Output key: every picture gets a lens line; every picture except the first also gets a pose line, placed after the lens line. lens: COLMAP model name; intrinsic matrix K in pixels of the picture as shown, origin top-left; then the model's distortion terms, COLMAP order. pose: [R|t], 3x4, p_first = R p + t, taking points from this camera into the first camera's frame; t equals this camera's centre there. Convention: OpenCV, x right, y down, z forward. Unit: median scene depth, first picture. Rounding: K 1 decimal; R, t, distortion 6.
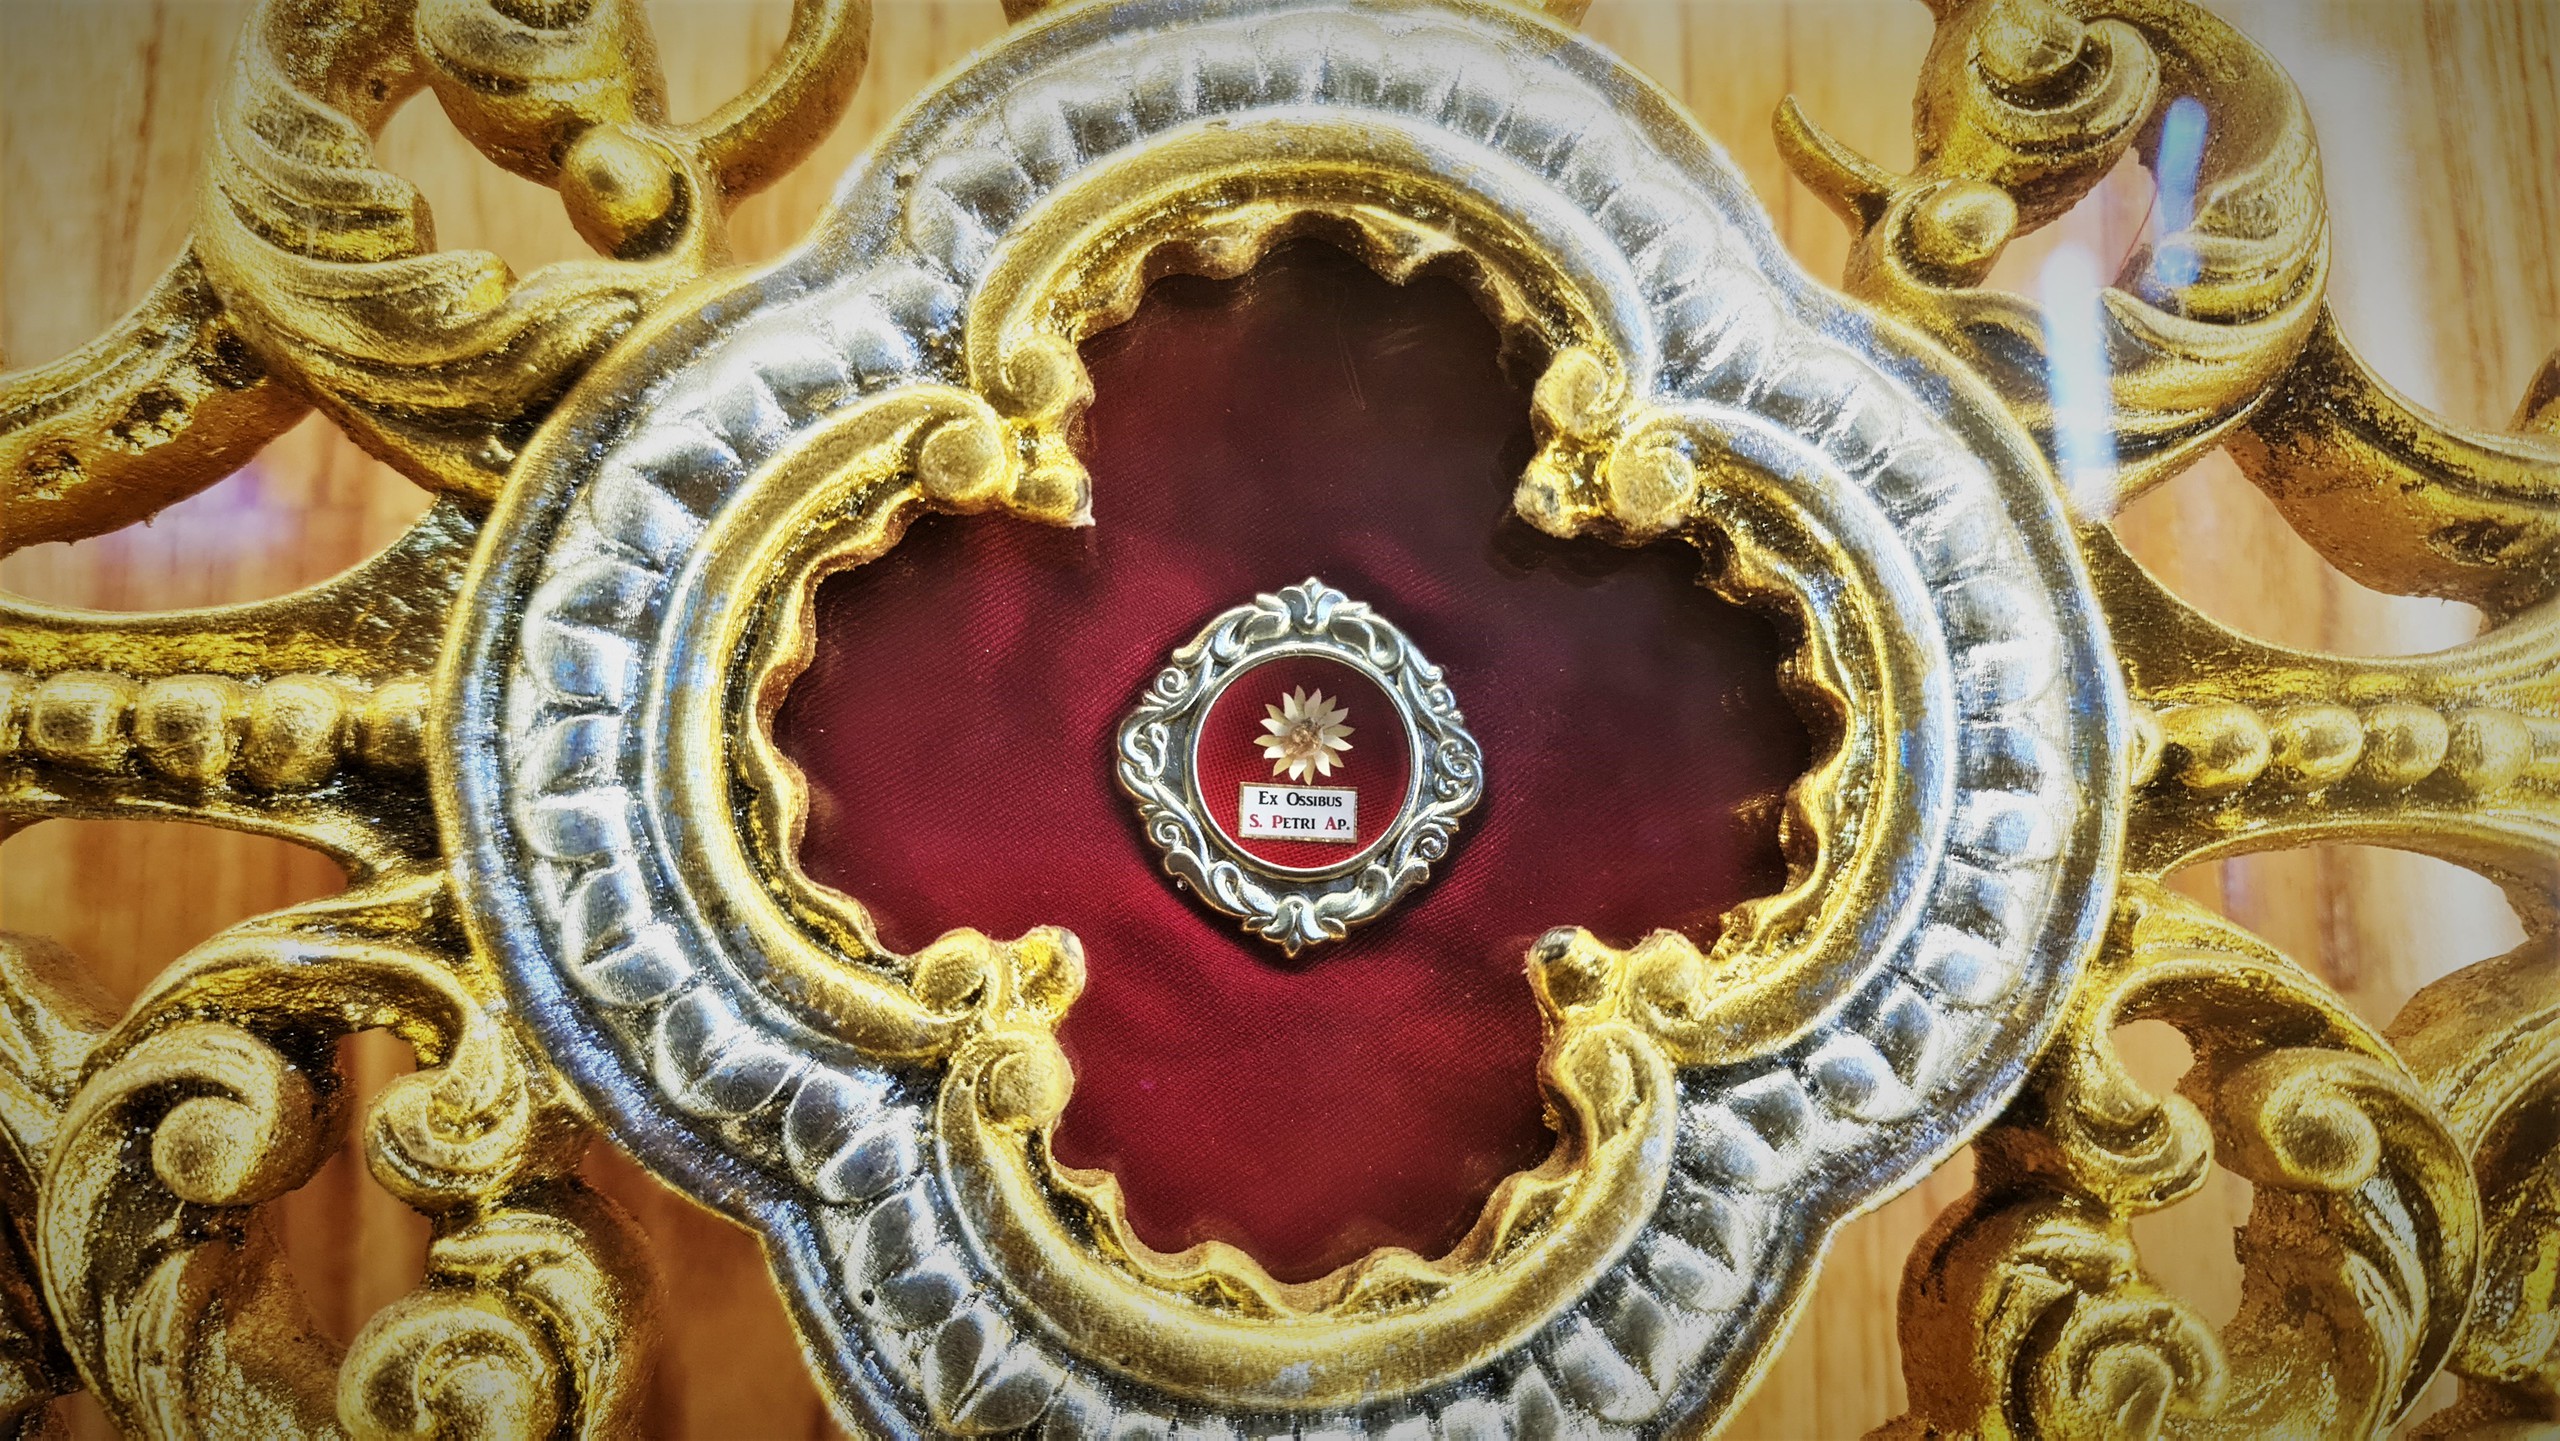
lens RADIAL K [[1957.8, 0, 1285.1], [0, 1957.8, 740.1], [0, 0, 1]] dist [-0.019408, 0.009647]
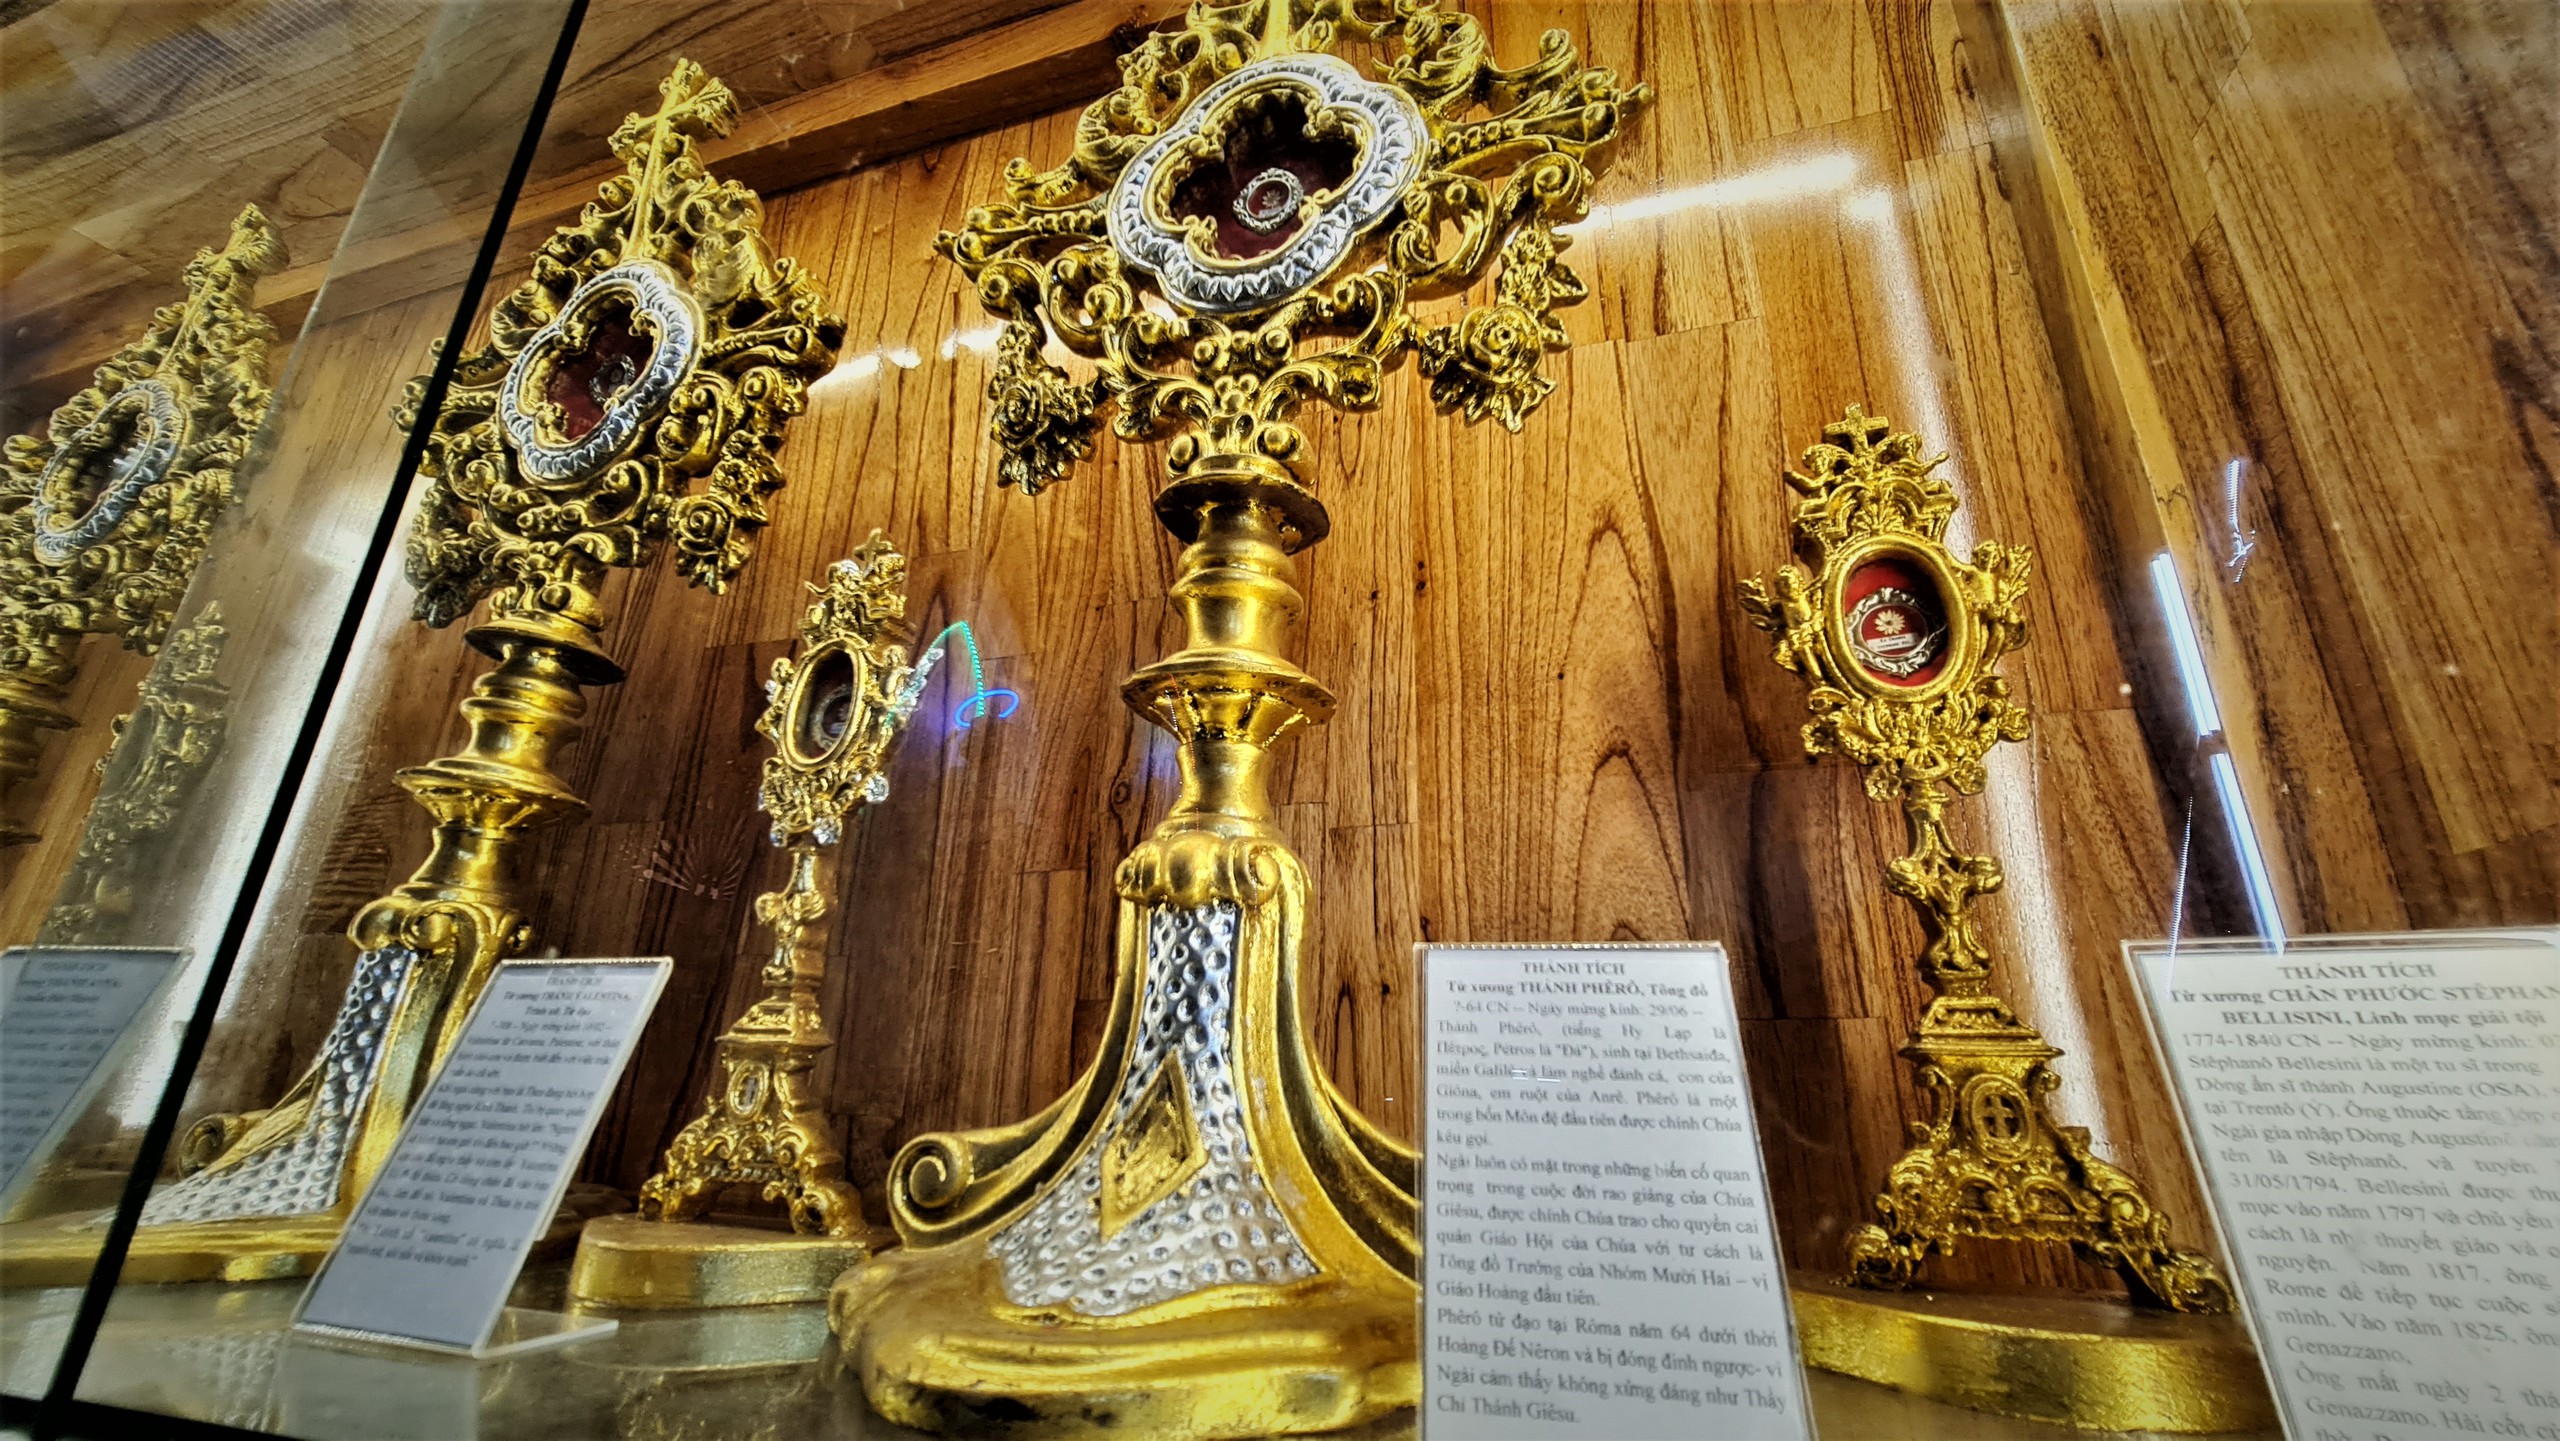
lens RADIAL K [[1044.5, 0, 1273.4], [0, 1044.5, 717.6], [0, 0, 1]] dist [-0.007214, 0.002987]
pose [[0.927123, -0.067161, -0.368689, 0.950651], [-0.004328, 0.981826, -0.189735, 1.887010], [0.374731, 0.177504, 0.909983, -1.197477]]
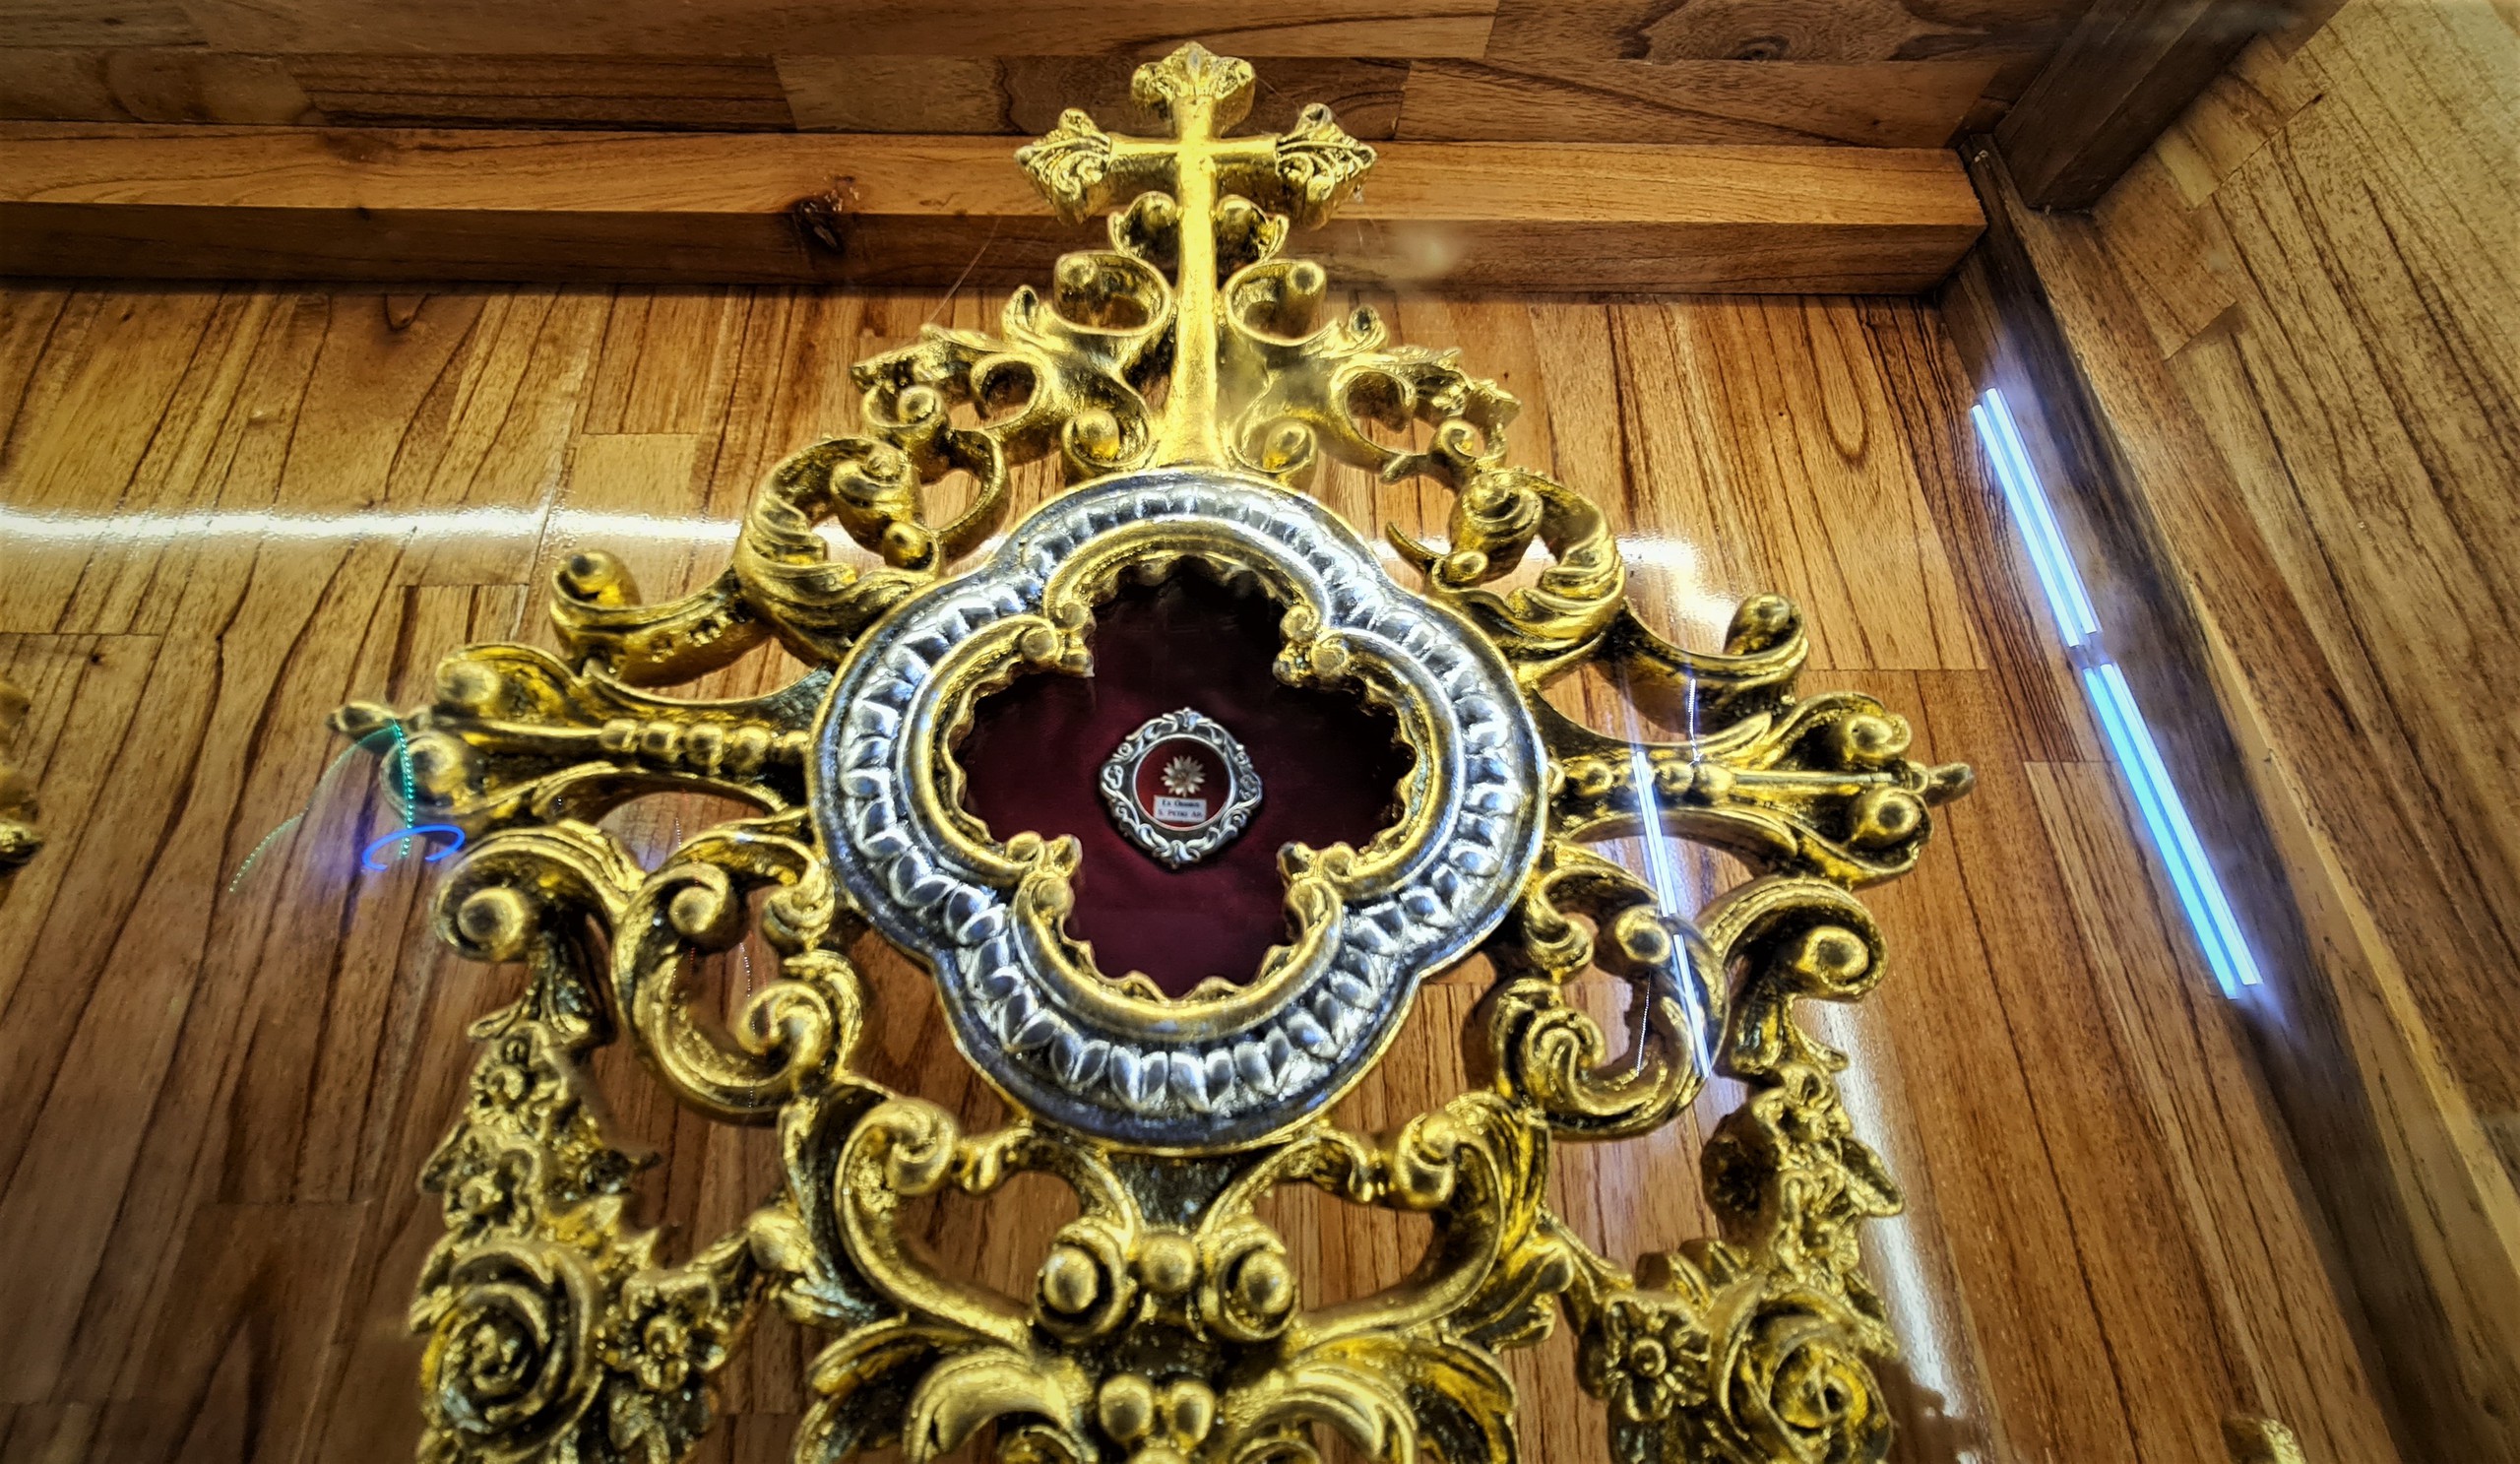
lens RADIAL K [[1084.5, 0, 1173.0], [0, 1084.5, 689.4], [0, 0, 1]] dist [-0.005507, 0.001508]
pose [[0.999221, 0.009162, -0.038389, 0.049362], [-0.019865, 0.957238, -0.288620, 0.288070], [0.034103, 0.289158, 0.956674, -0.246510]]
